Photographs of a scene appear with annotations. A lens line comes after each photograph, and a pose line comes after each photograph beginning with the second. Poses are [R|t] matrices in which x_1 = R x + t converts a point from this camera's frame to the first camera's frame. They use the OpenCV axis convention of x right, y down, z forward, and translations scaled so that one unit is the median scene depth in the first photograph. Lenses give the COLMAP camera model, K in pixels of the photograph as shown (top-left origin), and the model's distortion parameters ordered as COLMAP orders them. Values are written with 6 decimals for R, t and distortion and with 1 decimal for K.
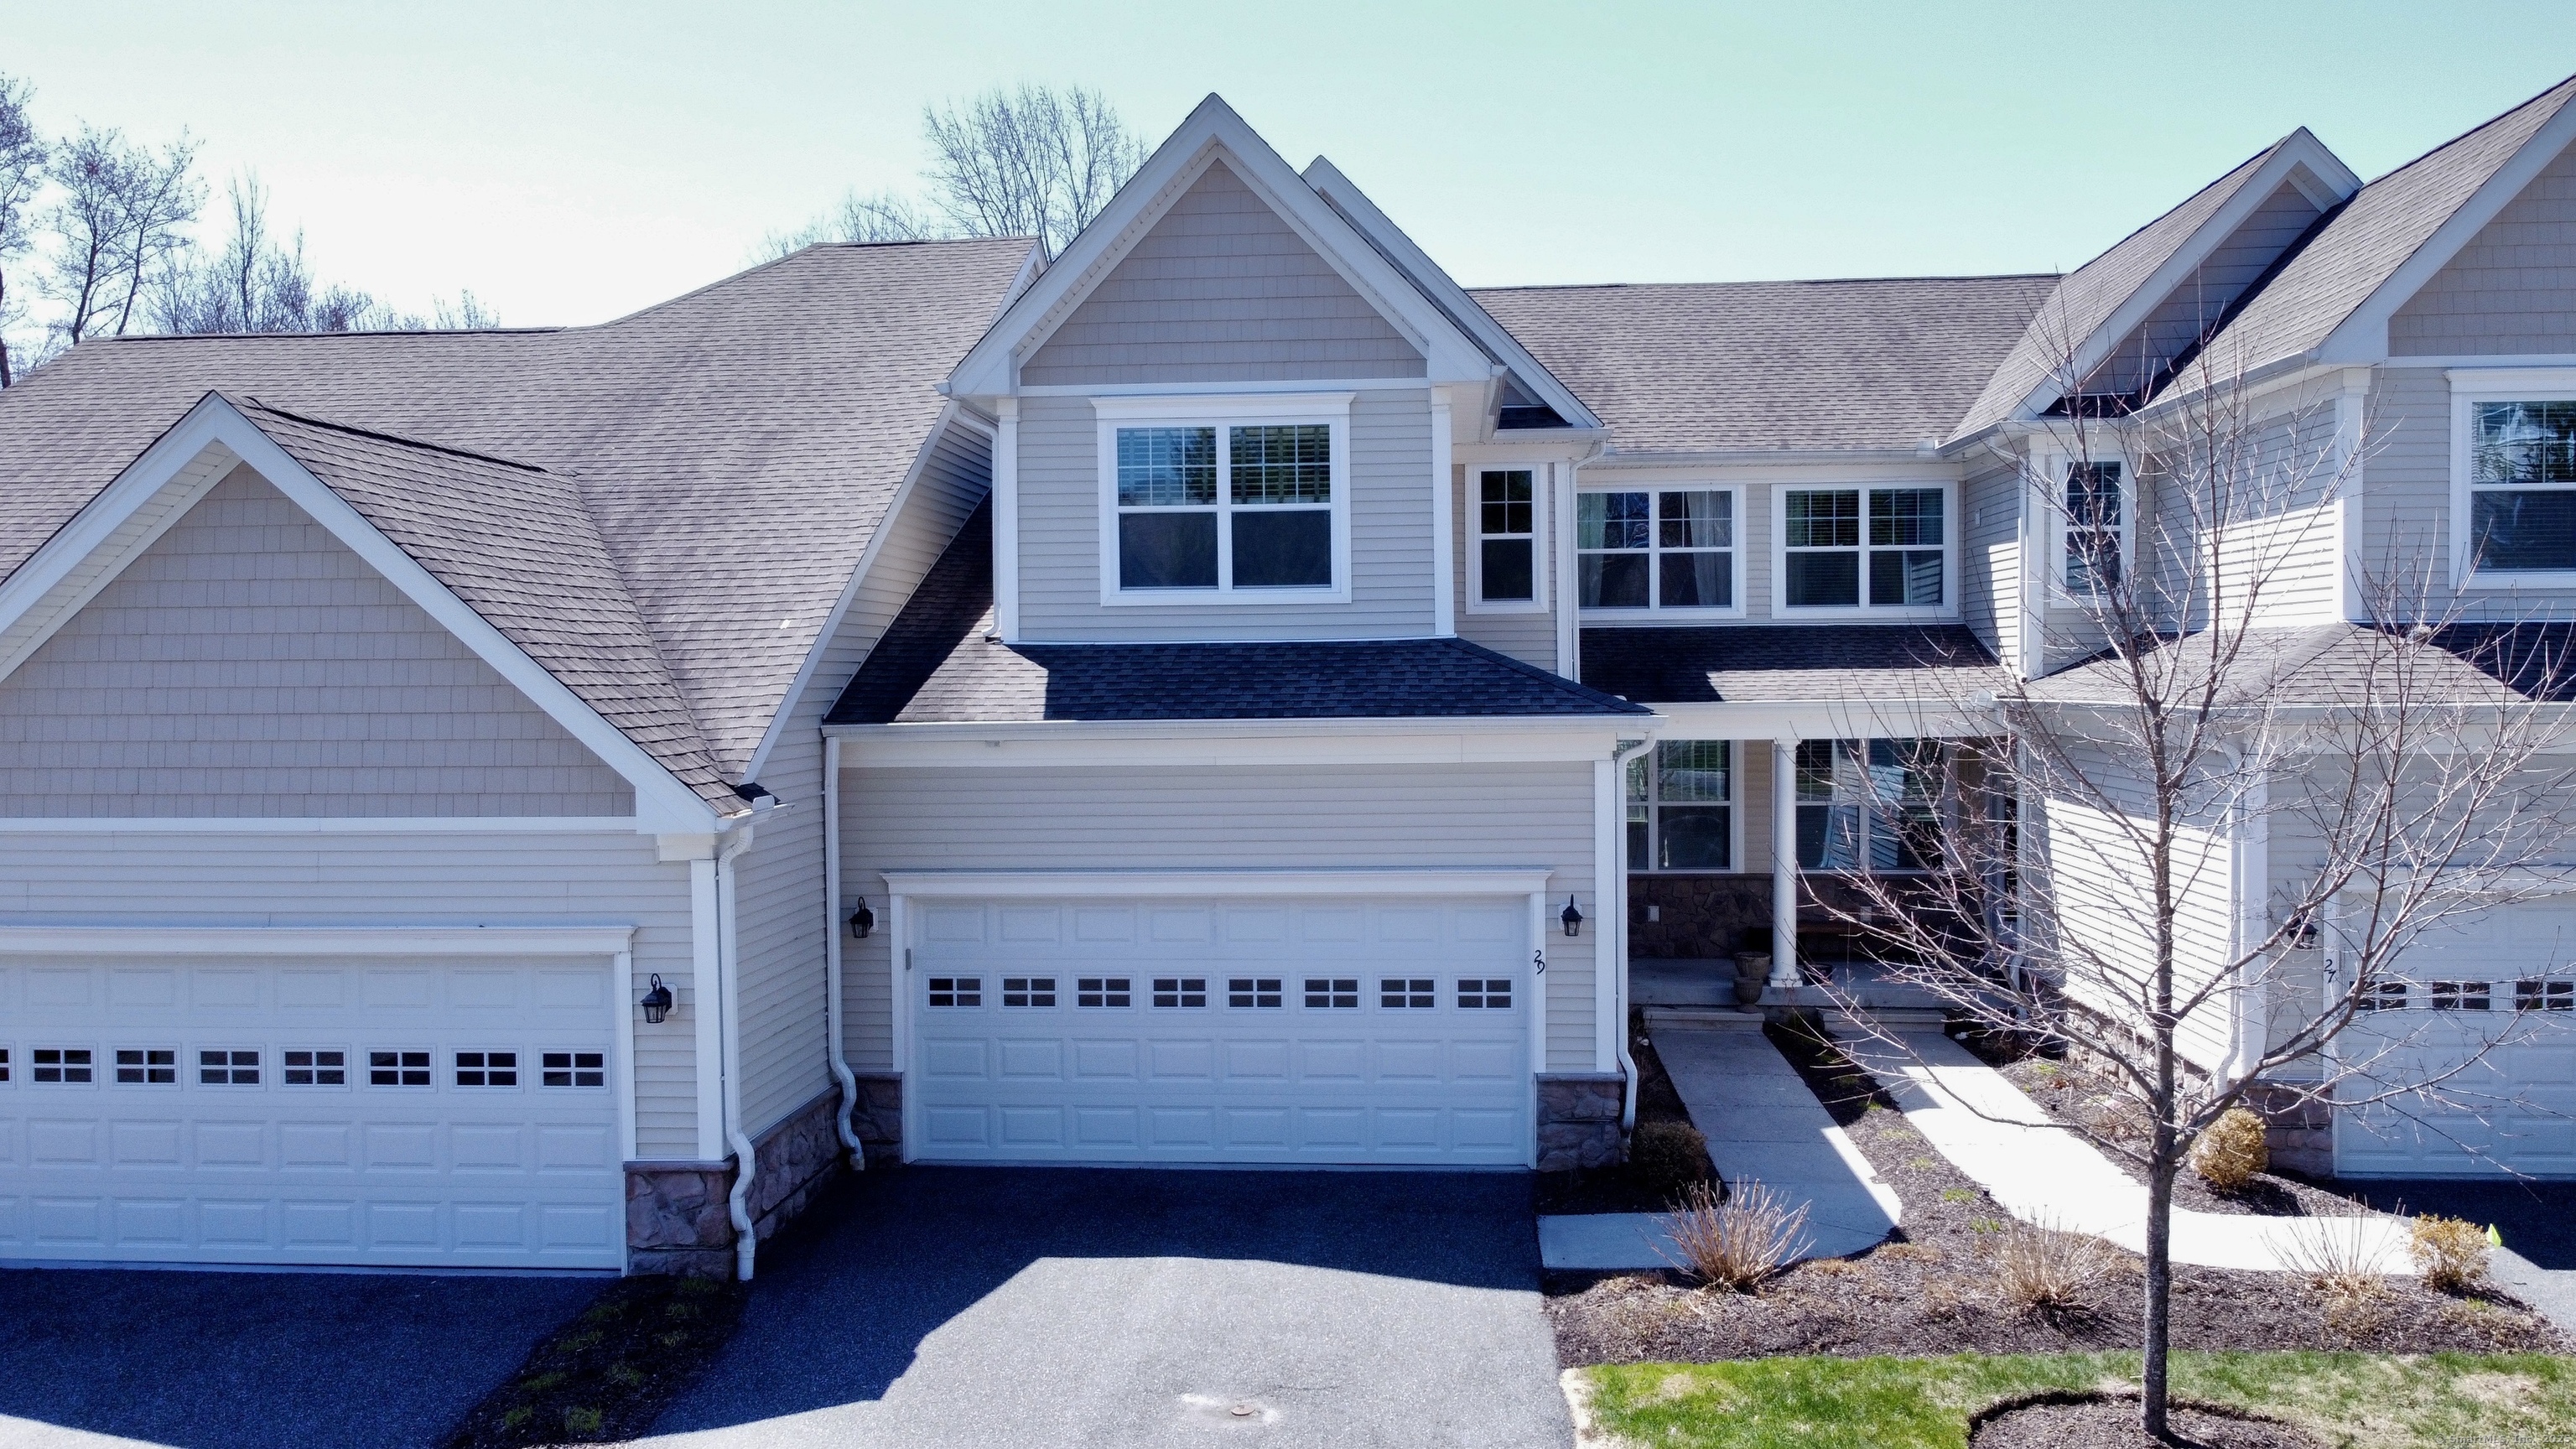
lens RADIAL K [[1908.9, 0, 1293.3], [0, 1908.9, 733.2], [0, 0, 1]] dist [-0.004657, -0.009646]
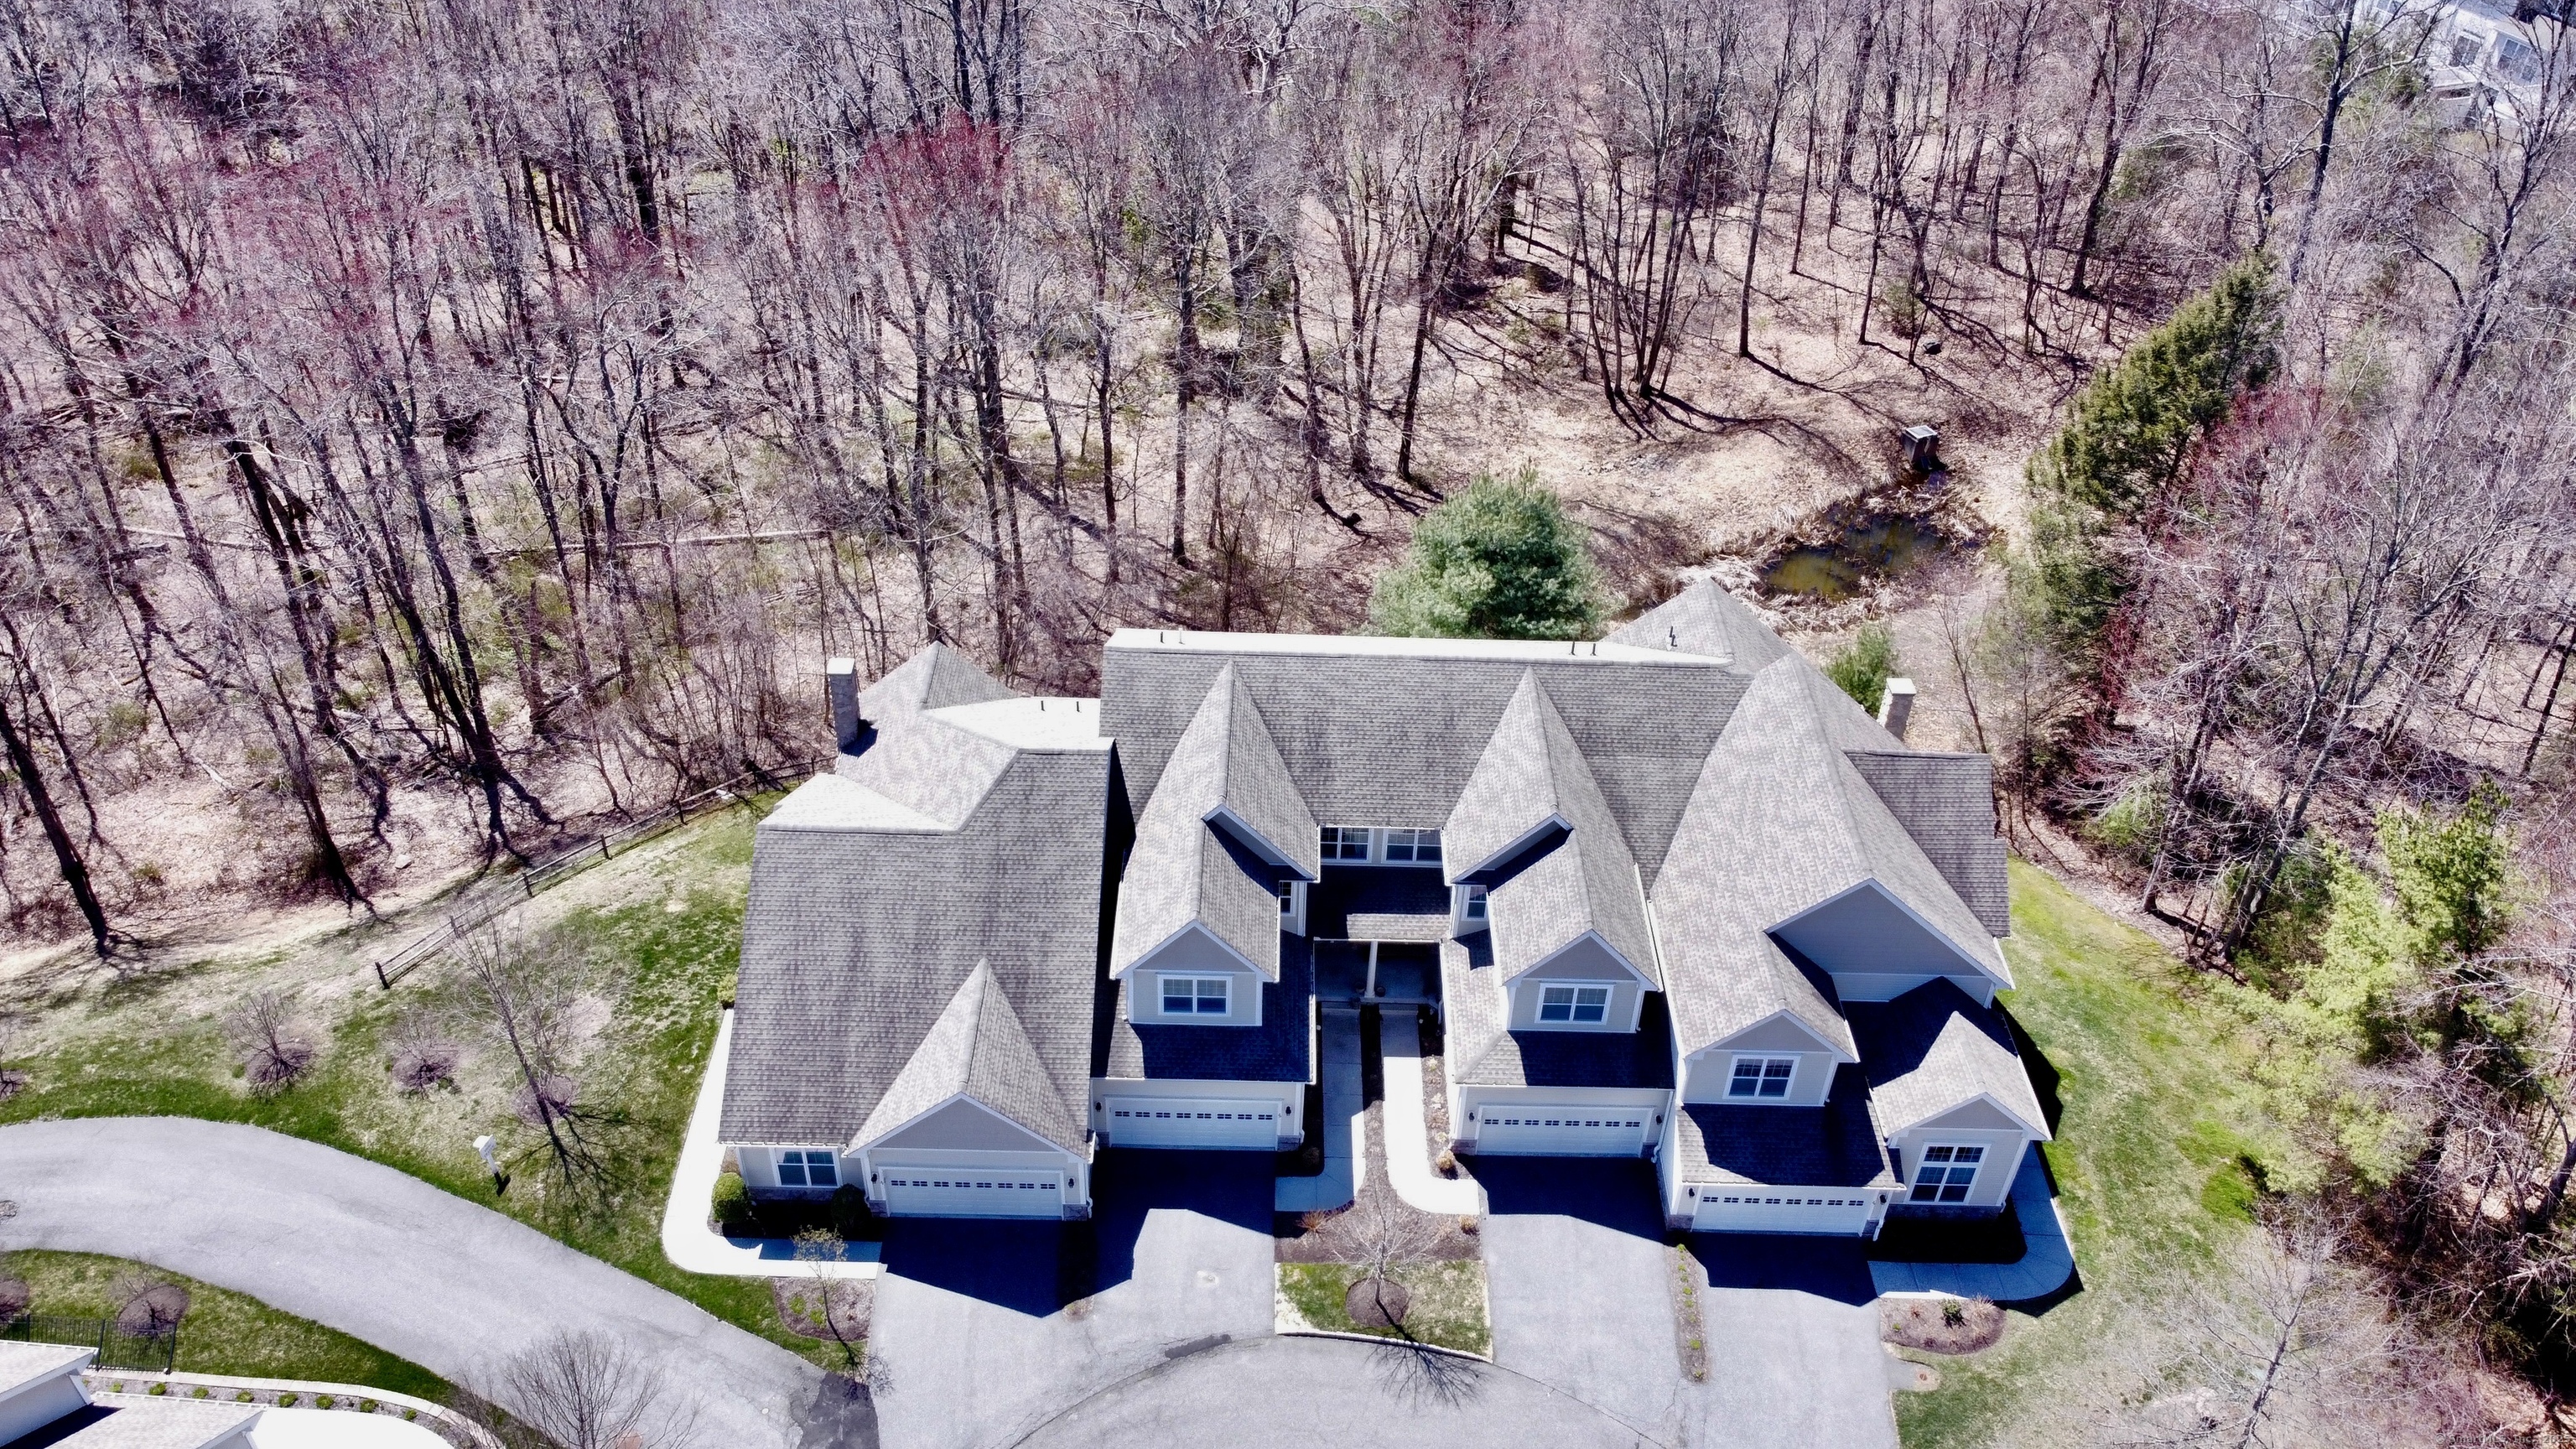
lens RADIAL K [[1908.9, 0, 1288.1], [0, 1908.9, 720.6], [0, 0, 1]] dist [-0.004657, -0.009646]
pose [[0.995776, -0.013965, 0.090742, -0.176769], [-0.042702, 0.804507, 0.592406, -2.593367], [-0.081276, -0.593779, 0.800513, -1.479496]]
